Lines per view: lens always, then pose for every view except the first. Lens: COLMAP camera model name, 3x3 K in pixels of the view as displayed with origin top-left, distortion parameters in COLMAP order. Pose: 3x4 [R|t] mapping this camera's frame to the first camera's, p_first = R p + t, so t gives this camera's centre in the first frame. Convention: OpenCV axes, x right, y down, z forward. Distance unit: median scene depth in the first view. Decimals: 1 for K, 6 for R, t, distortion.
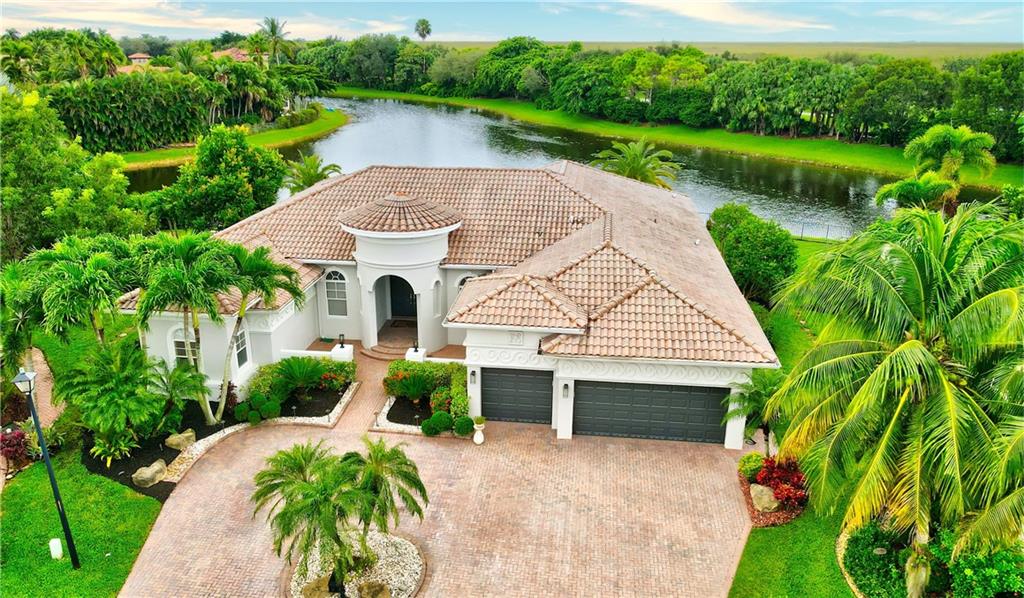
lens RADIAL K [[782.3, 0, 512.0], [0, 782.3, 299.0], [0, 0, 1]] dist [0.000534, 0.002011]
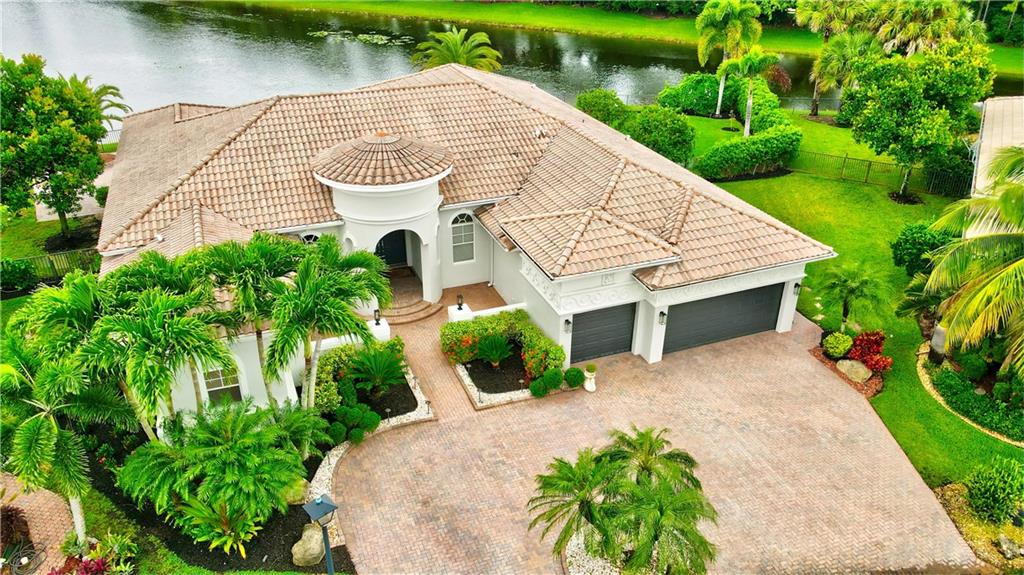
lens RADIAL K [[747.1, 0, 512.0], [0, 747.1, 287.5], [0, 0, 1]] dist [-0.000447, 0.000353]
pose [[0.876965, -0.221572, 0.426426, -0.486876], [0.145510, 0.968139, 0.203800, -0.140892], [-0.457995, -0.116676, 0.881264, 0.233538]]
